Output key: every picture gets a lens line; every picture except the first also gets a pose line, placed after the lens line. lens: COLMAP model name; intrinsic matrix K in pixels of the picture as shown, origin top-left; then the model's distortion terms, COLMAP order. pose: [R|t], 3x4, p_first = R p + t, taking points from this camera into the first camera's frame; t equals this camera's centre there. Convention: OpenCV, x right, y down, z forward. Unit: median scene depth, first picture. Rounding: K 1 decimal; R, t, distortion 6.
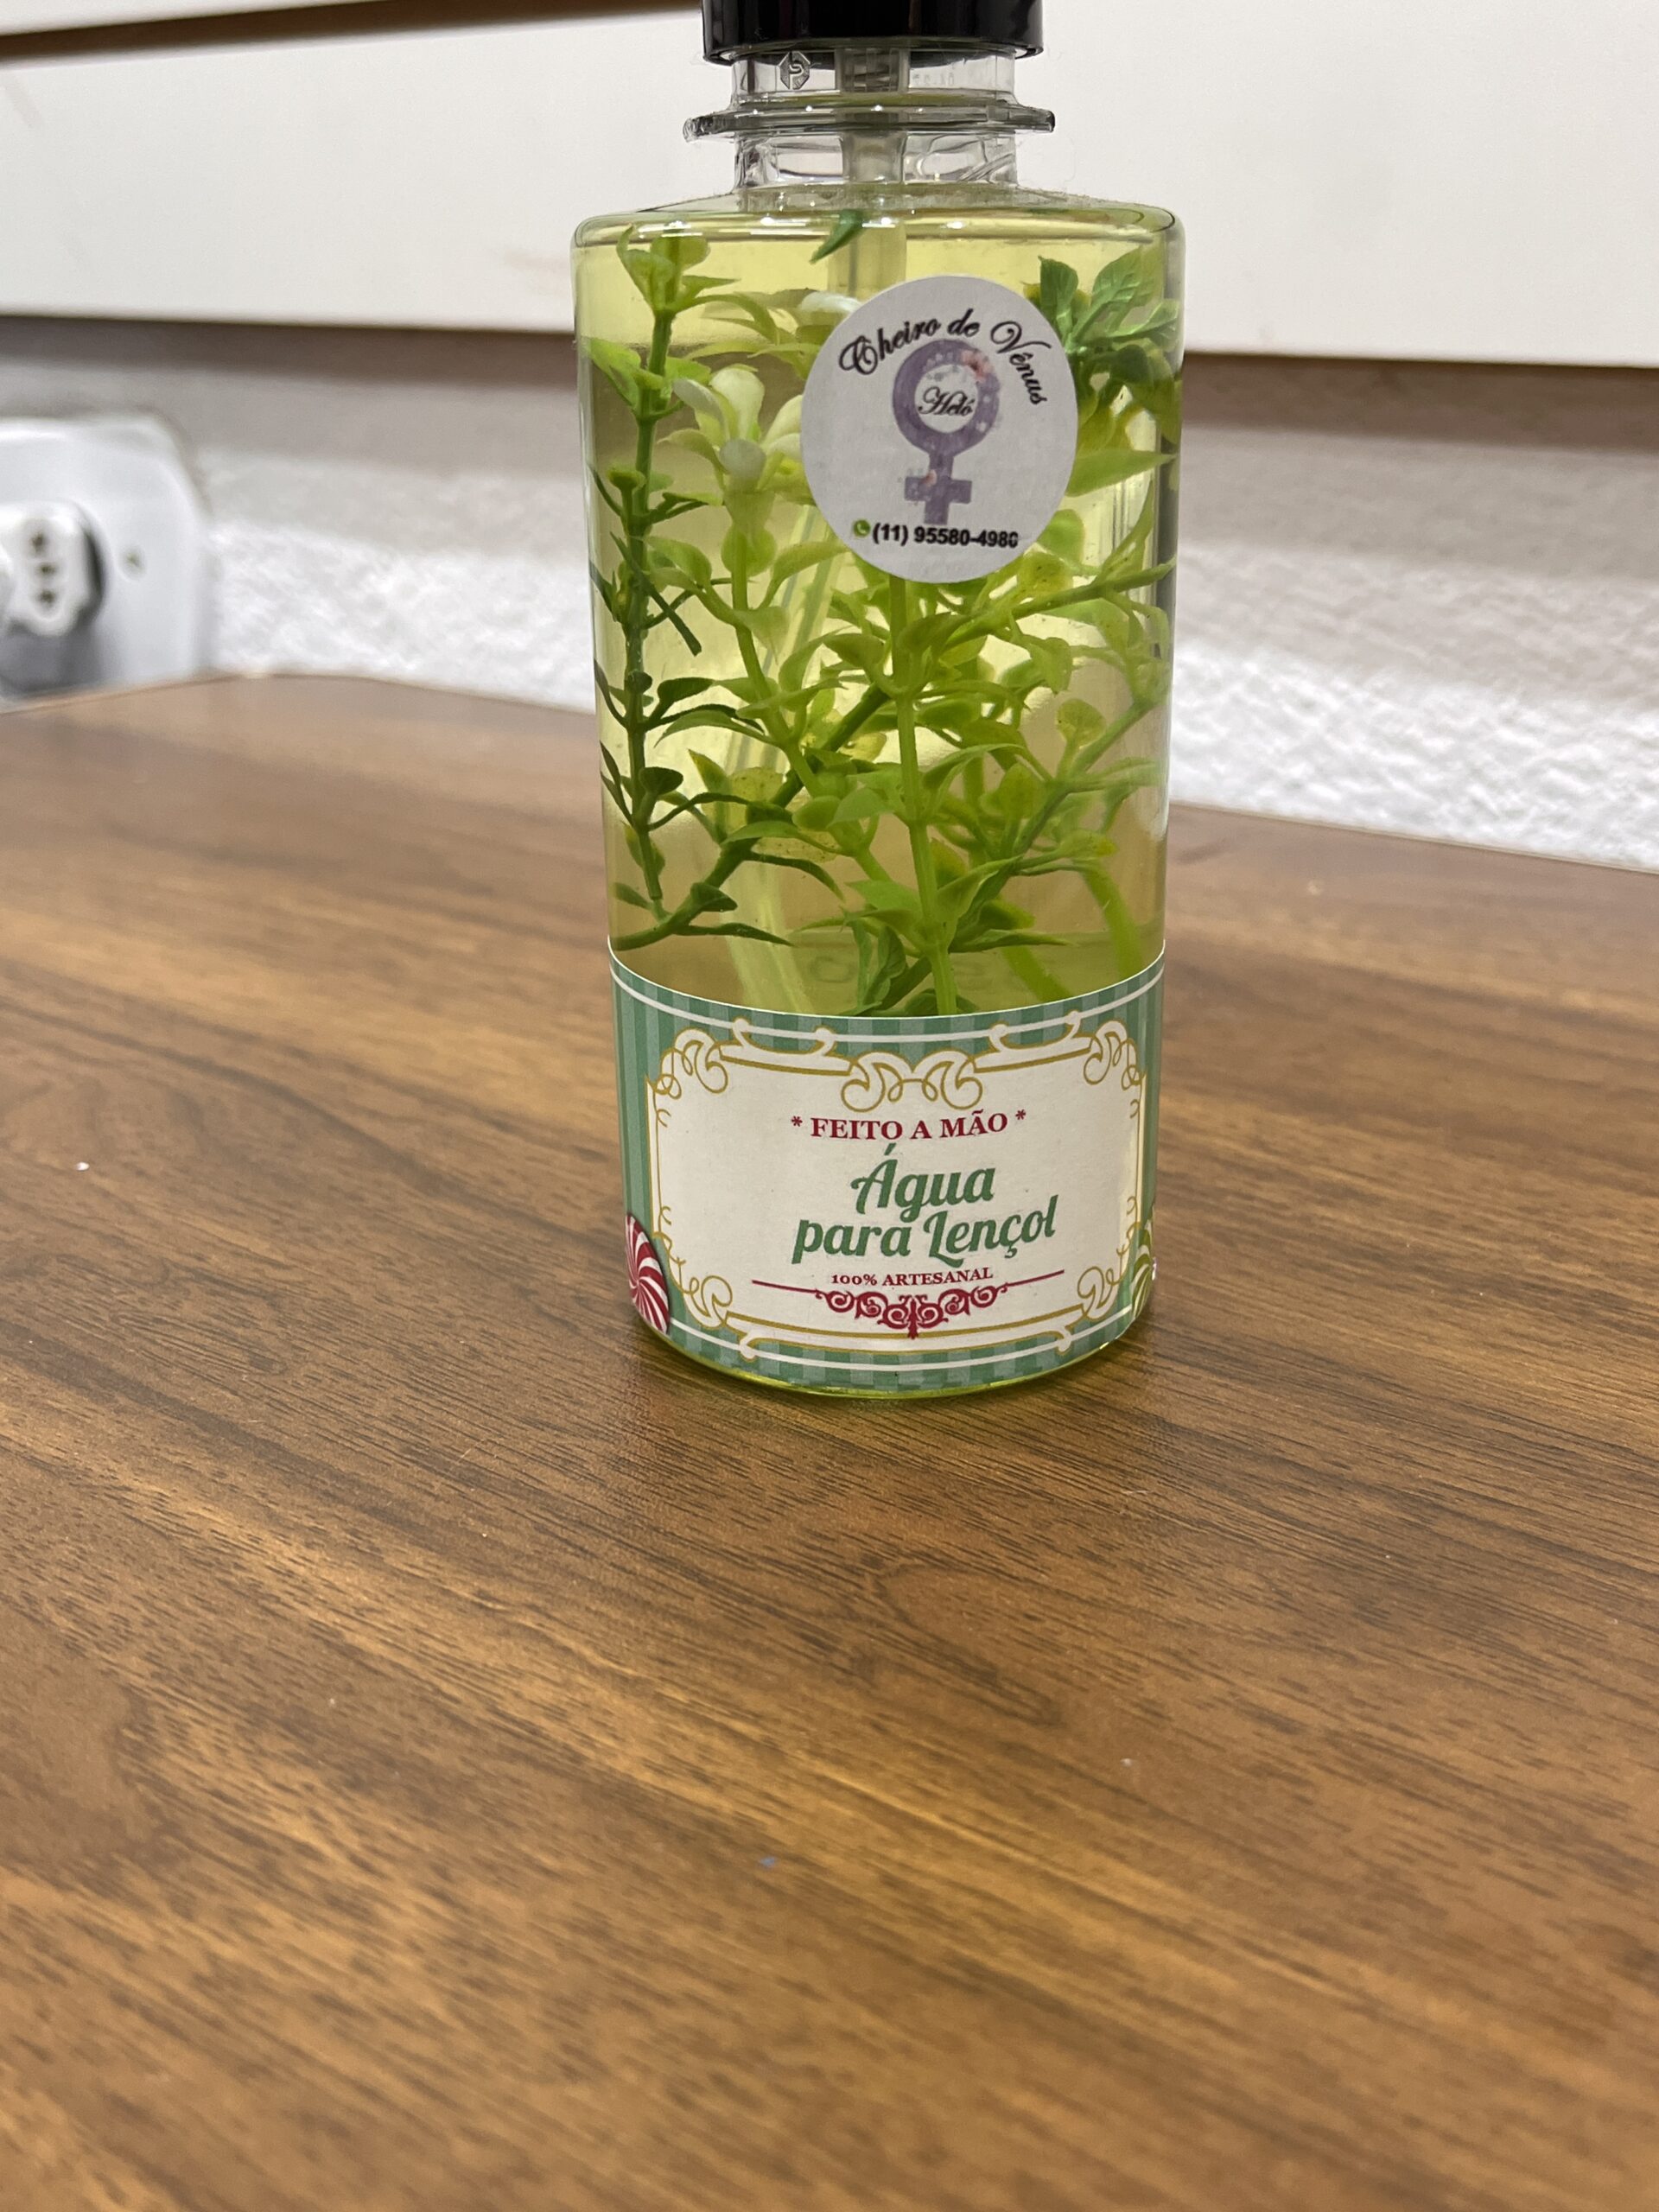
lens RADIAL K [[2415.6, 0, 819.3], [0, 2415.6, 1150.3], [0, 0, 1]] dist [0.000283, 0.000000]
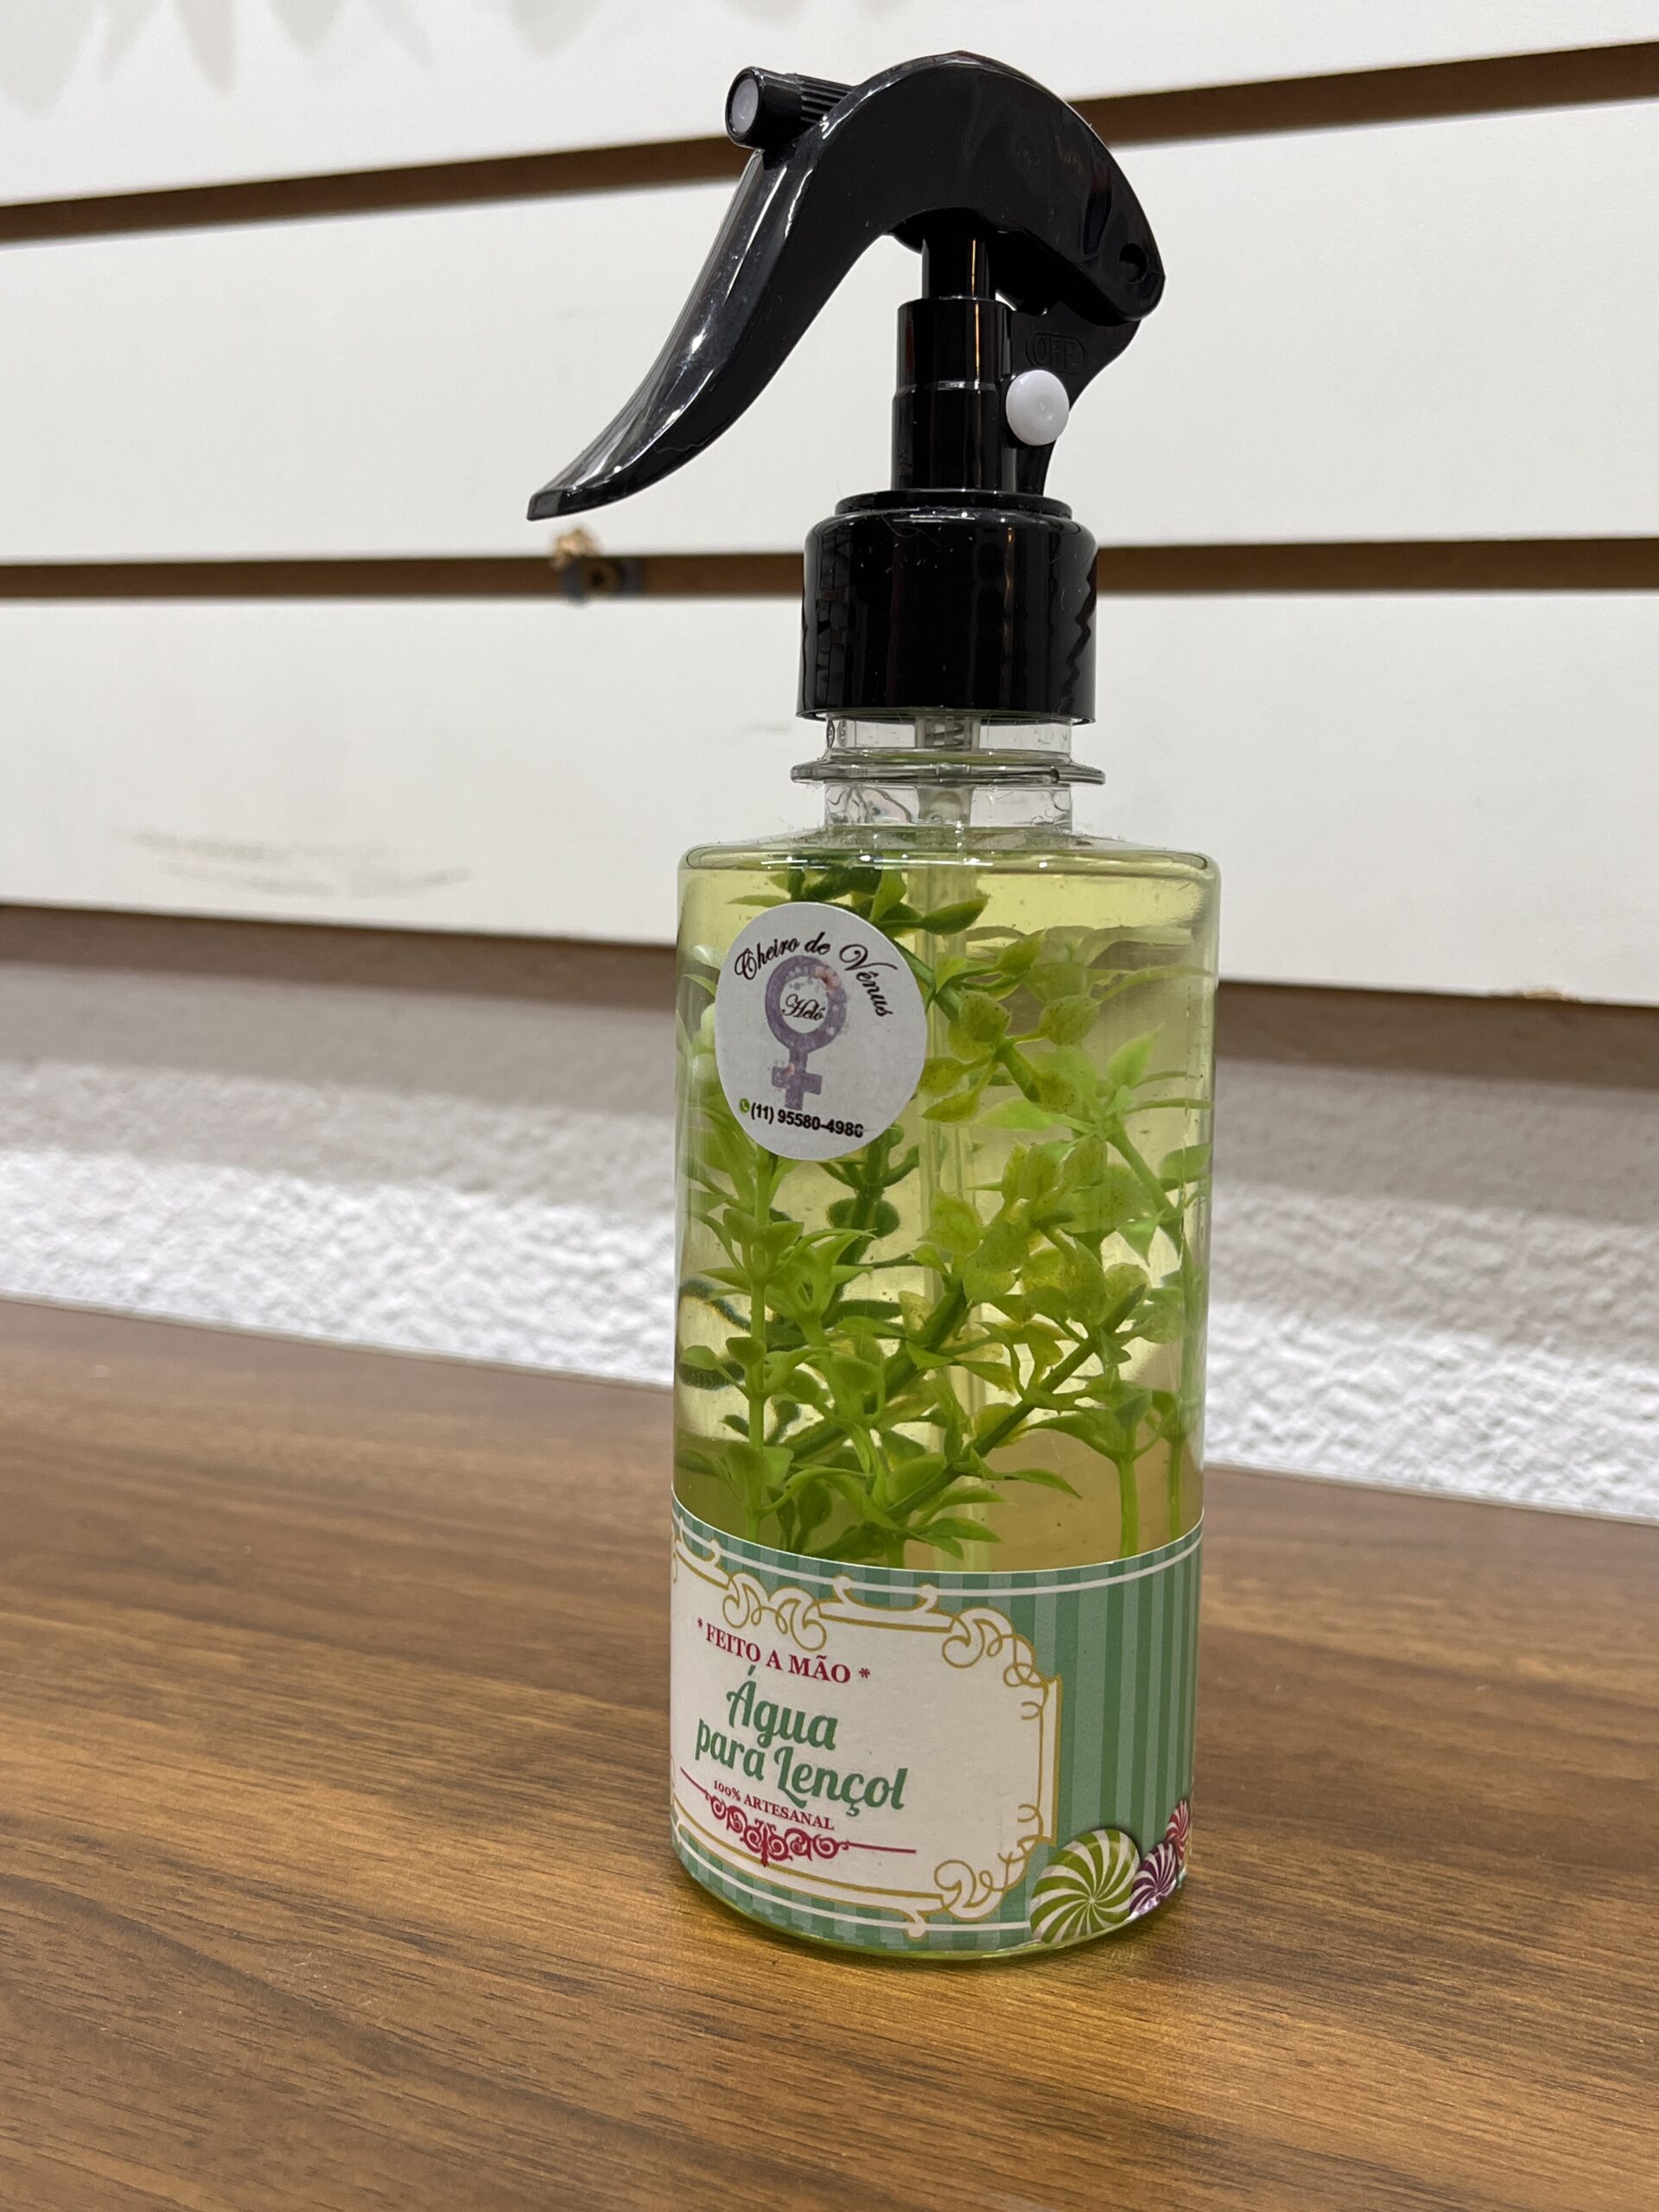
lens RADIAL K [[2415.6, 0, 821.3], [0, 2415.6, 1091.0], [0, 0, 1]] dist [0.000283, 0.000000]
pose [[0.963191, 0.009425, 0.268651, -0.179786], [0.056892, 0.969600, -0.237991, -0.067947], [-0.262727, 0.244515, 0.933374, 0.160839]]
